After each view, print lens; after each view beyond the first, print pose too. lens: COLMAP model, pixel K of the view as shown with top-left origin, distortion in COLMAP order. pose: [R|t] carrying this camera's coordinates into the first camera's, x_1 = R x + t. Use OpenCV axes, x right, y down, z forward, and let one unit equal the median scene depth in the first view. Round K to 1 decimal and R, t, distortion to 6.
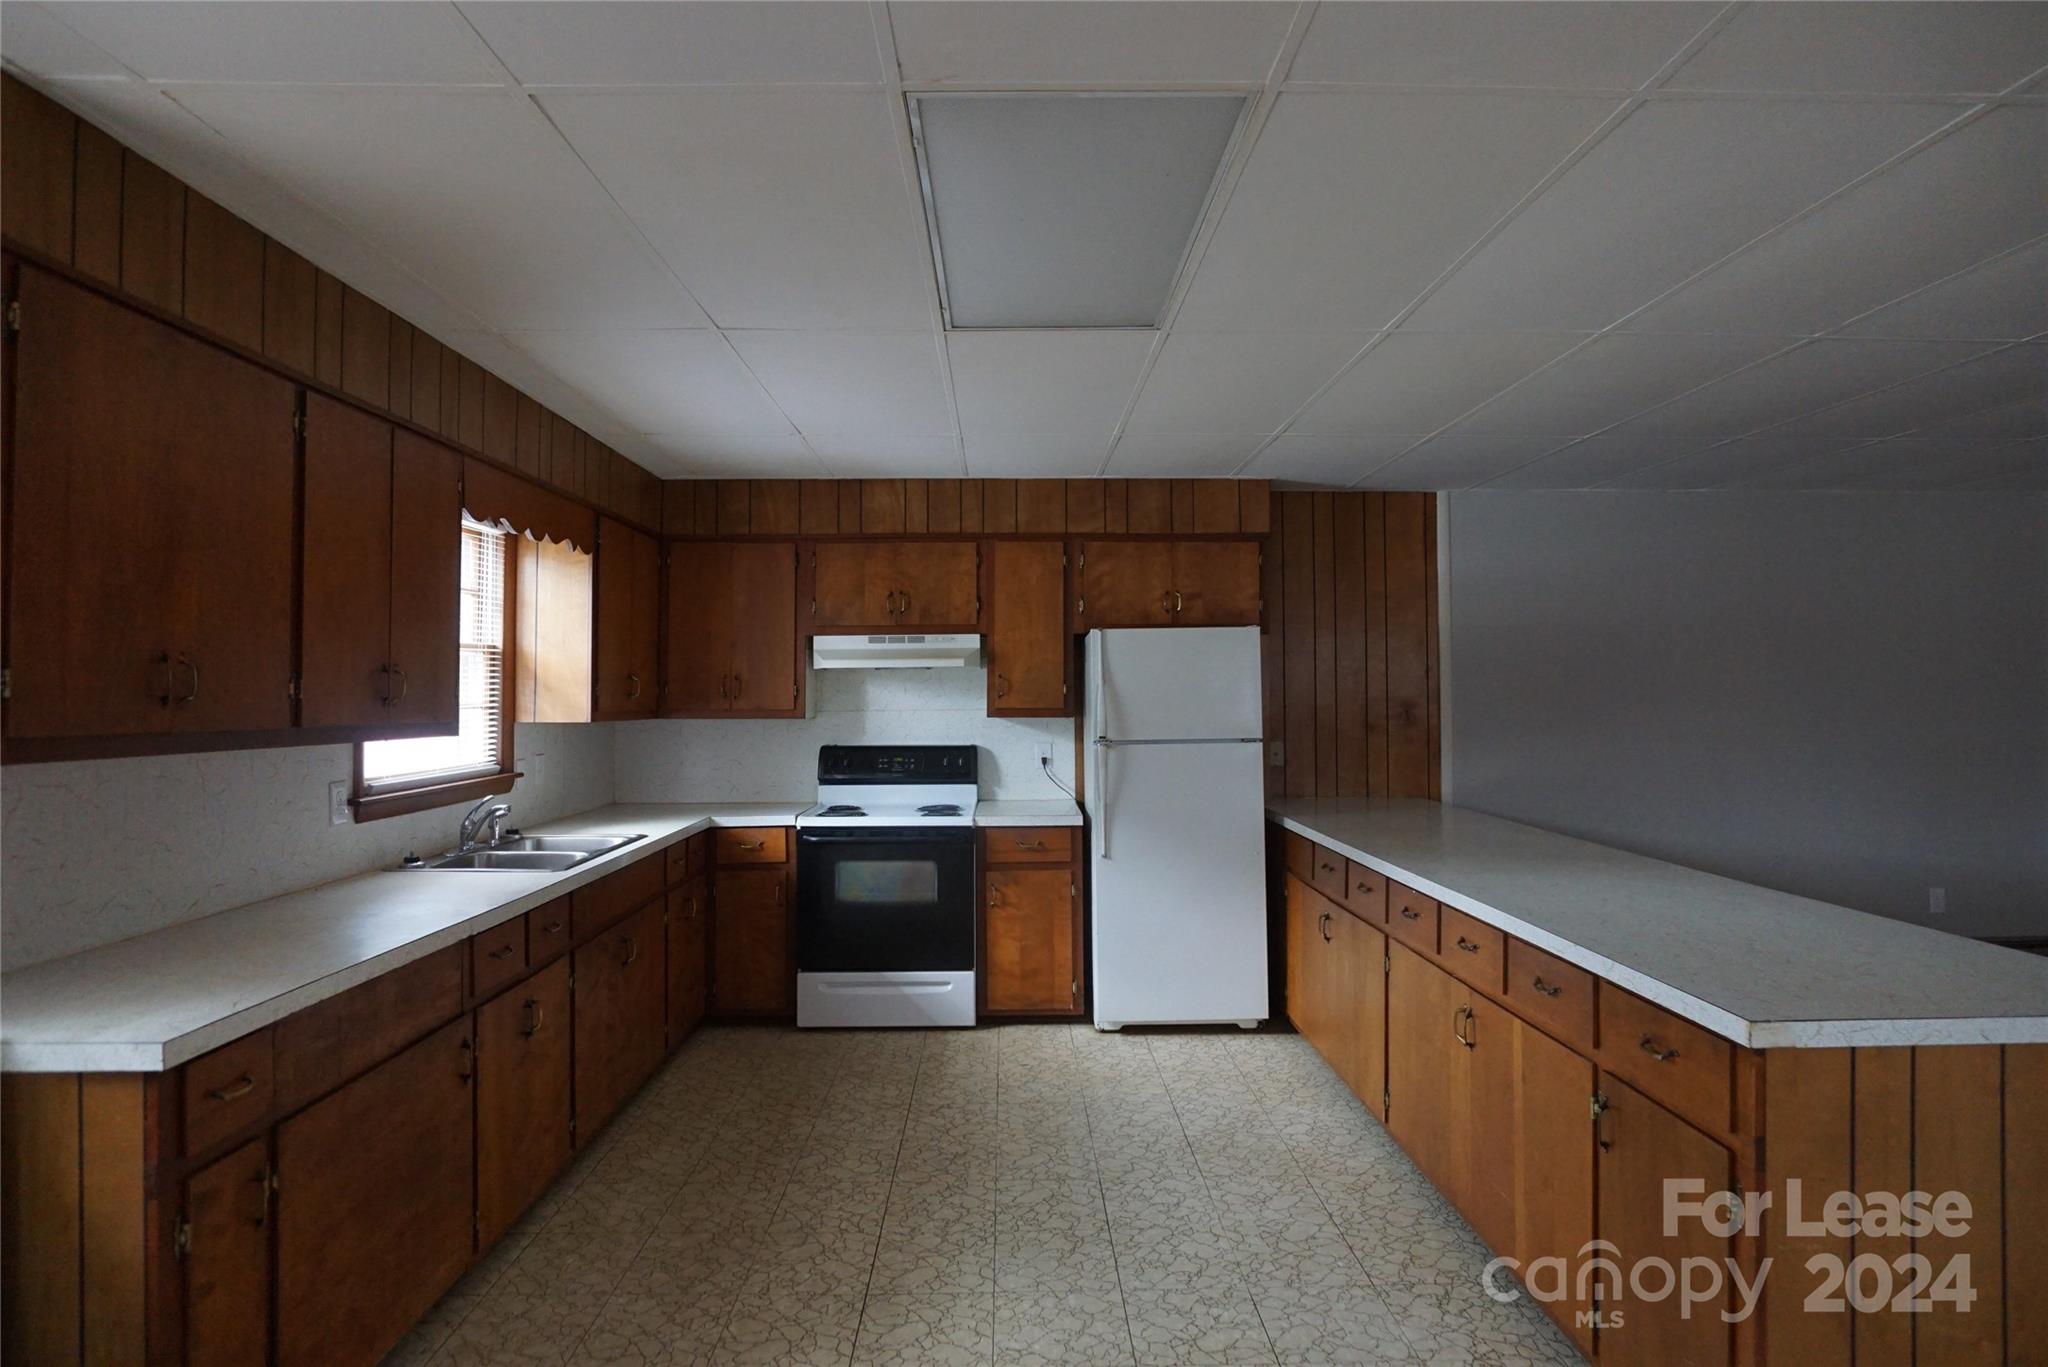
lens RADIAL K [[1090.8, 0, 1026.2], [0, 1090.8, 668.6], [0, 0, 1]] dist [-0.041464, 0.010975]
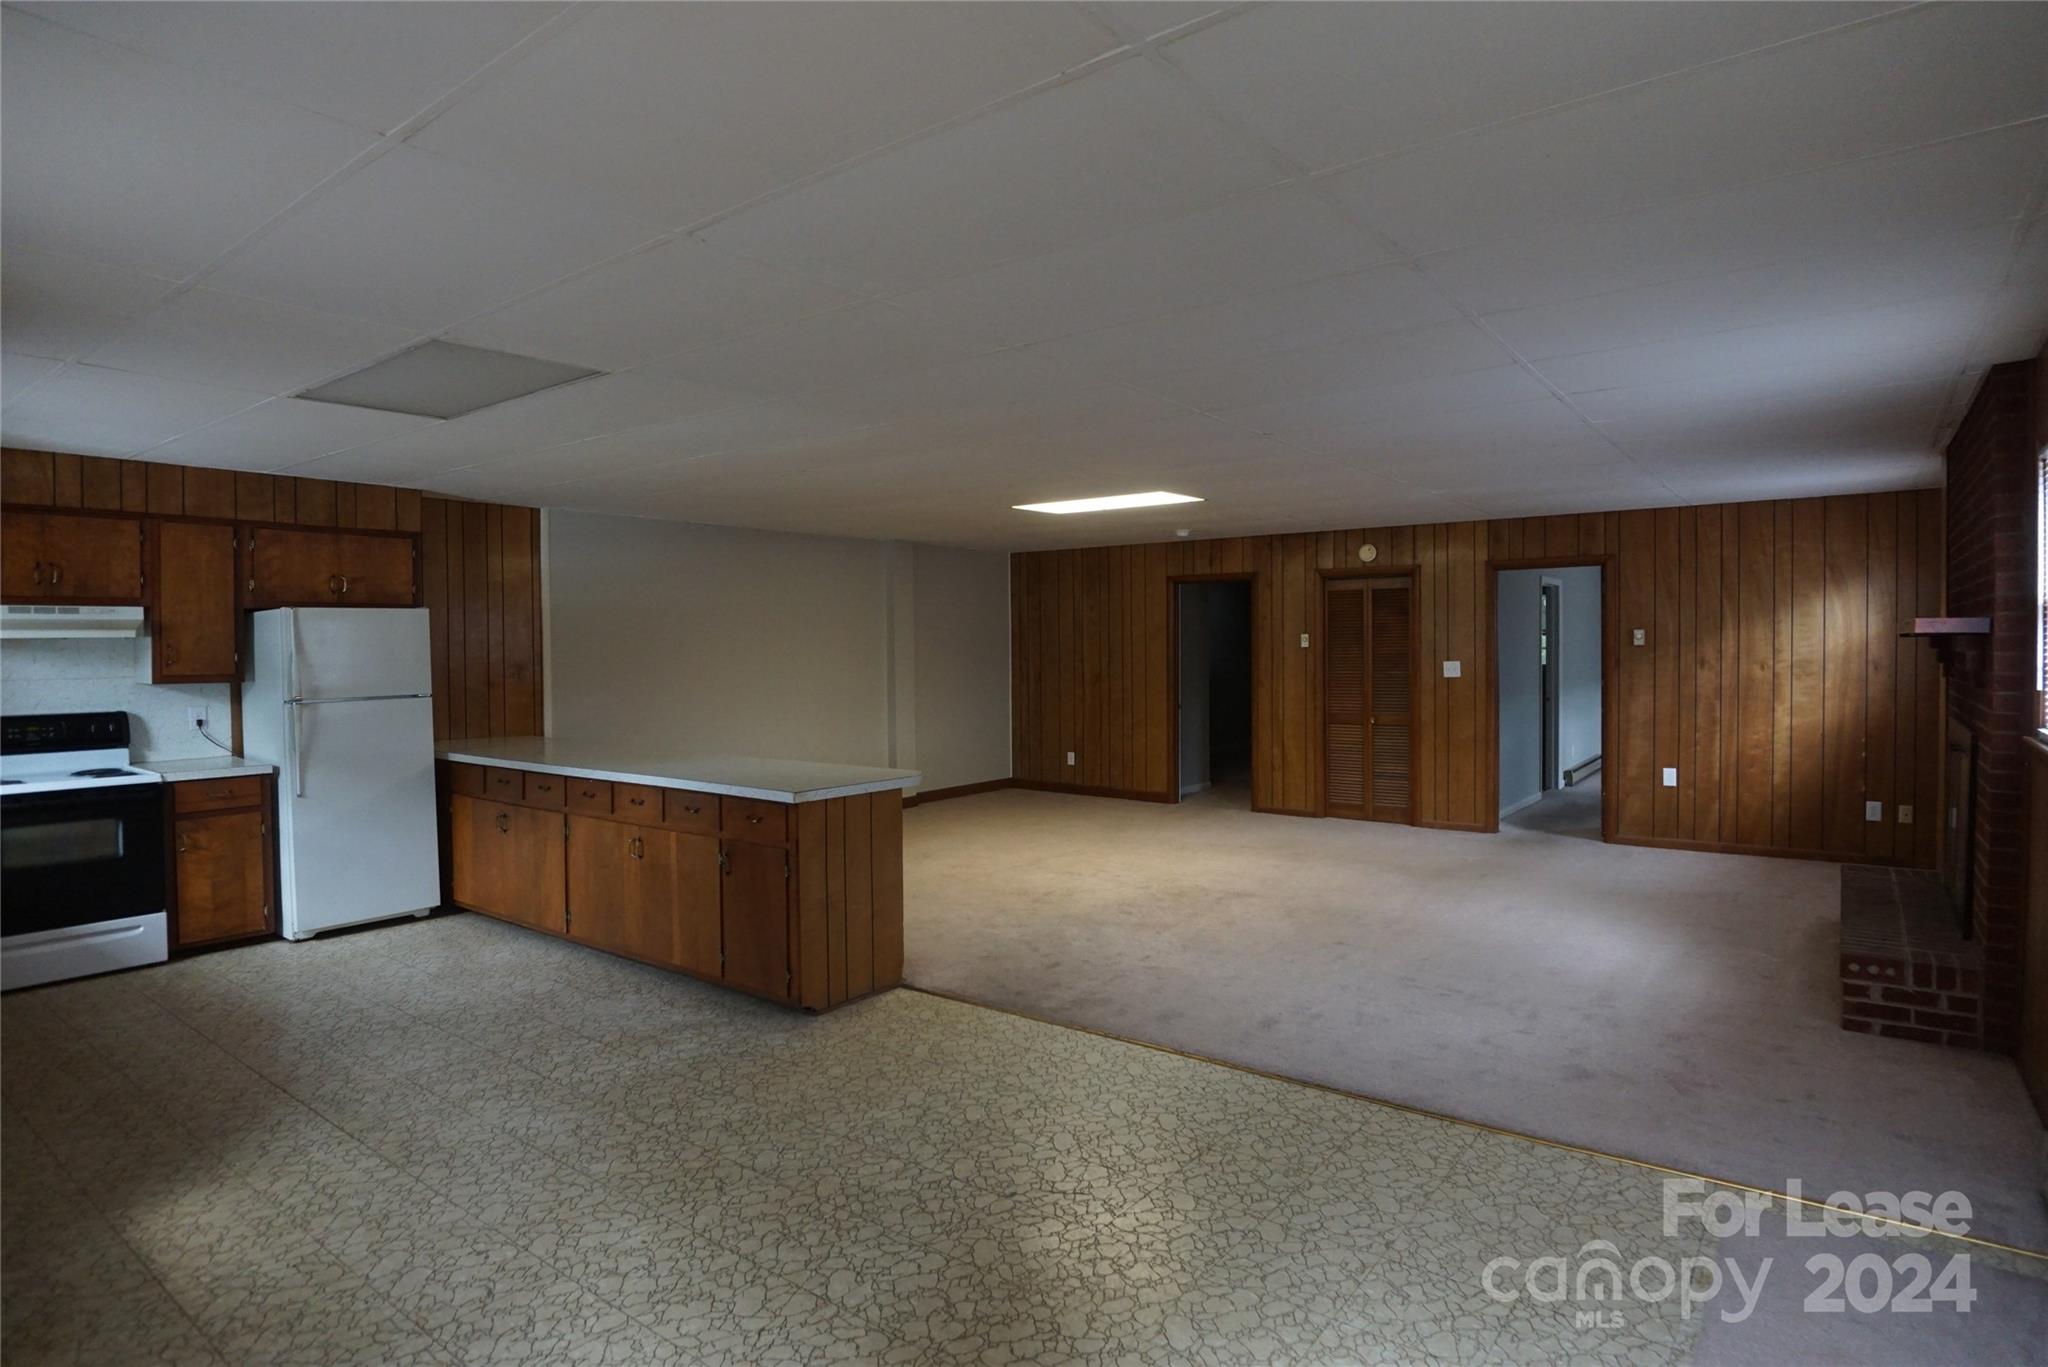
lens RADIAL K [[1090.8, 0, 1026.2], [0, 1090.8, 668.6], [0, 0, 1]] dist [-0.041464, 0.010975]
pose [[0.616832, -0.015742, 0.786938, -0.347164], [-0.014398, 0.999407, 0.031278, -0.016904], [-0.786963, -0.030624, 0.616239, -0.347306]]
